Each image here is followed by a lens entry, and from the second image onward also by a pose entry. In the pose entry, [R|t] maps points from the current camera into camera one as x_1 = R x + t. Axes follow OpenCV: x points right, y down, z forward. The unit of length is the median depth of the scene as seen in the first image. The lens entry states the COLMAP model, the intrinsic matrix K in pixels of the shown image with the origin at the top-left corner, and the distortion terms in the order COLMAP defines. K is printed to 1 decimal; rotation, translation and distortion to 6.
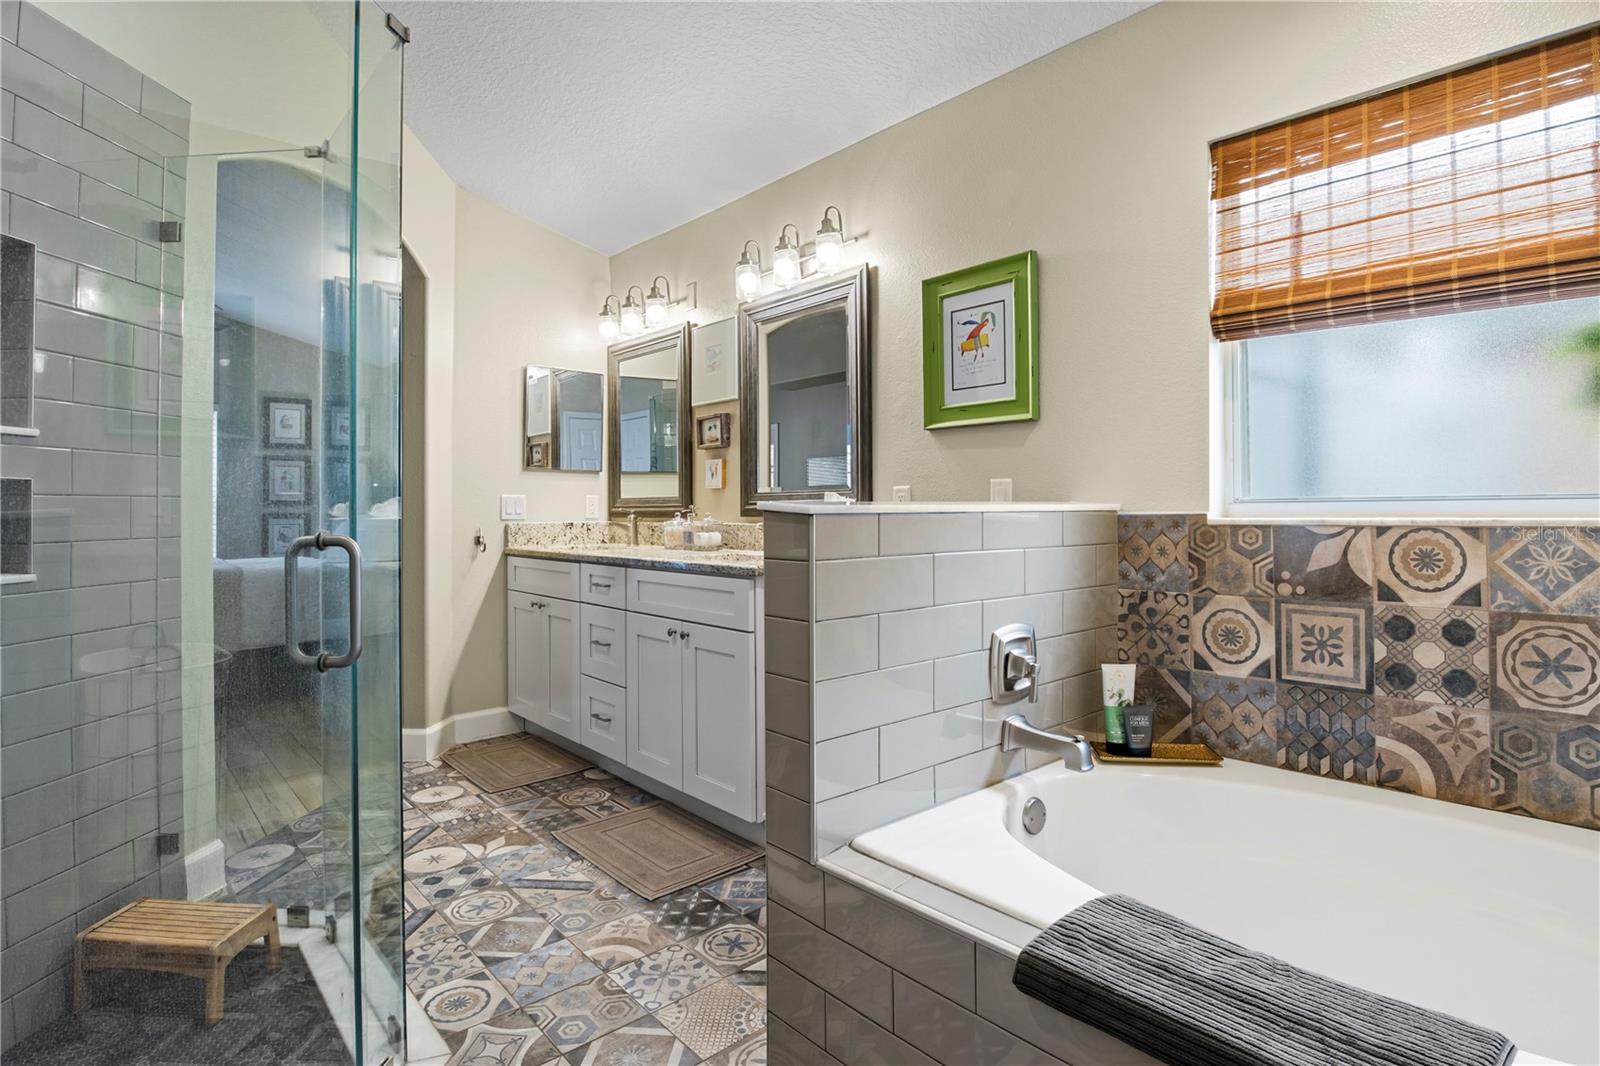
lens RADIAL K [[798.6, 0, 778.3], [0, 798.6, 493.9], [0, 0, 1]] dist [-0.016293, -0.000394]
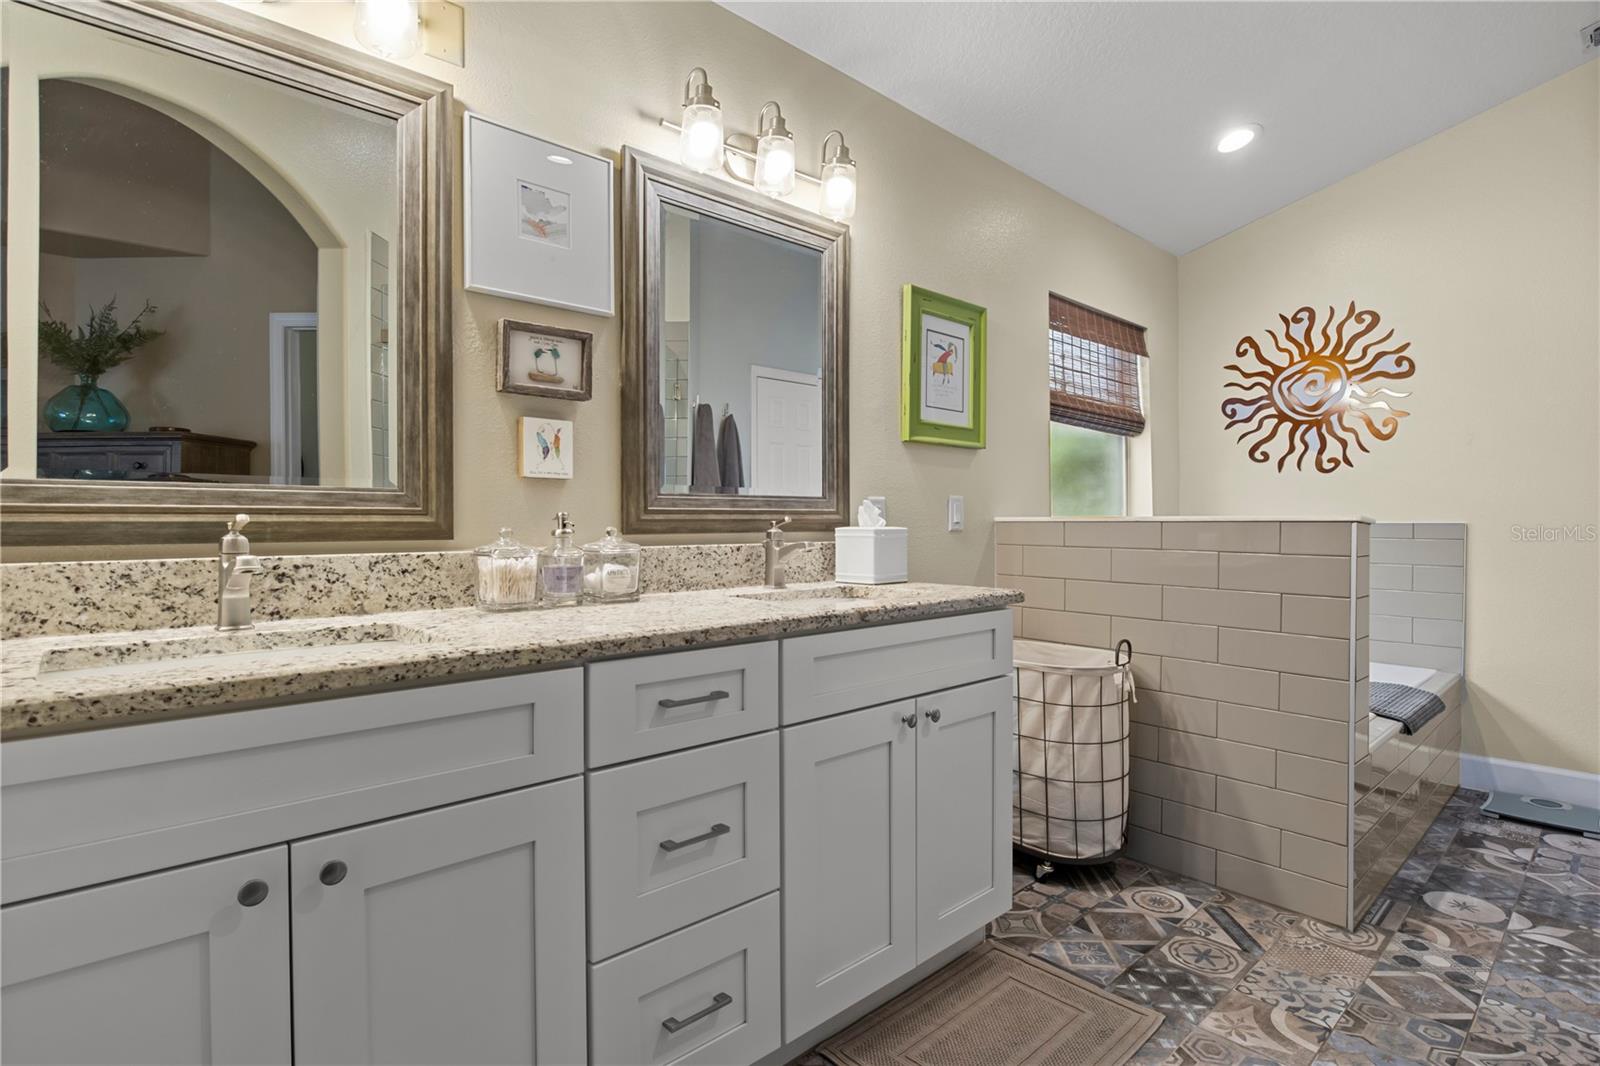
lens RADIAL K [[798.6, 0, 797.0], [0, 798.6, 528.8], [0, 0, 1]] dist [-0.016293, -0.000394]
pose [[-0.030449, 0.003305, 0.999531, -0.824066], [-0.014528, 0.999887, -0.003749, 0.034366], [-0.999431, -0.014636, -0.030398, 1.235178]]
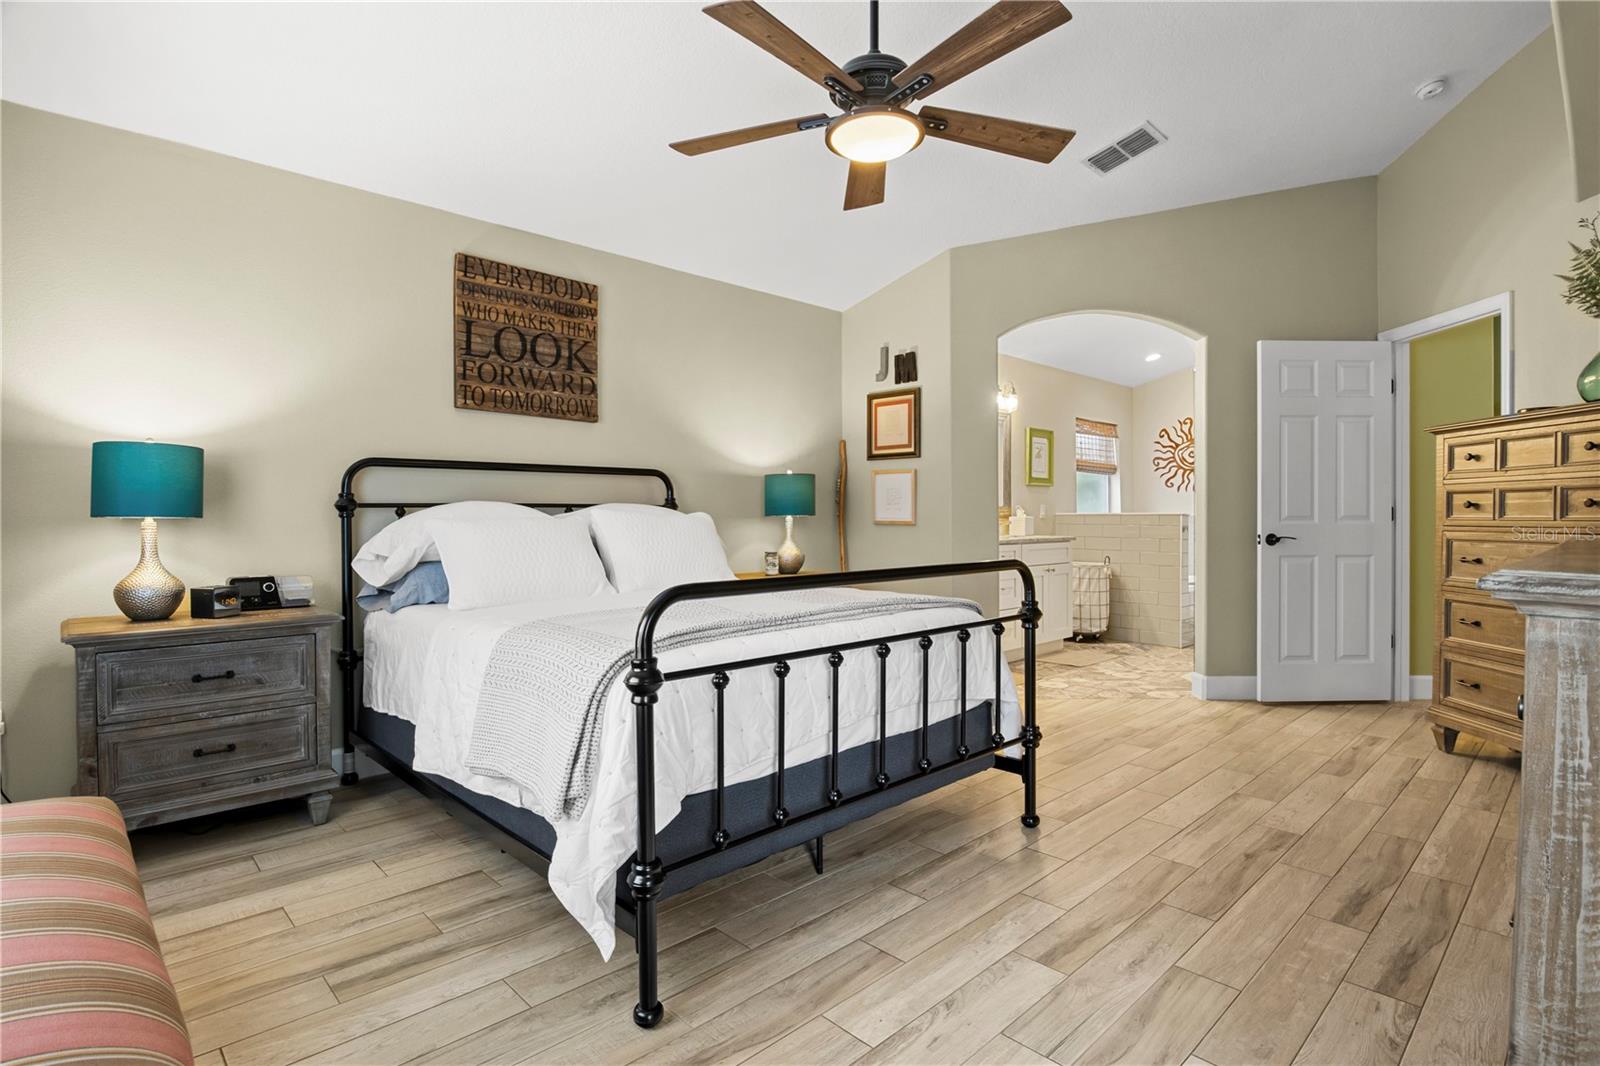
lens RADIAL K [[798.6, 0, 807.8], [0, 798.6, 535.8], [0, 0, 1]] dist [-0.016293, -0.000394]
pose [[-0.059825, -0.008689, 0.998171, -2.530933], [-0.009100, 0.999925, 0.008159, 0.075441], [-0.998167, -0.008595, -0.059899, 1.994578]]
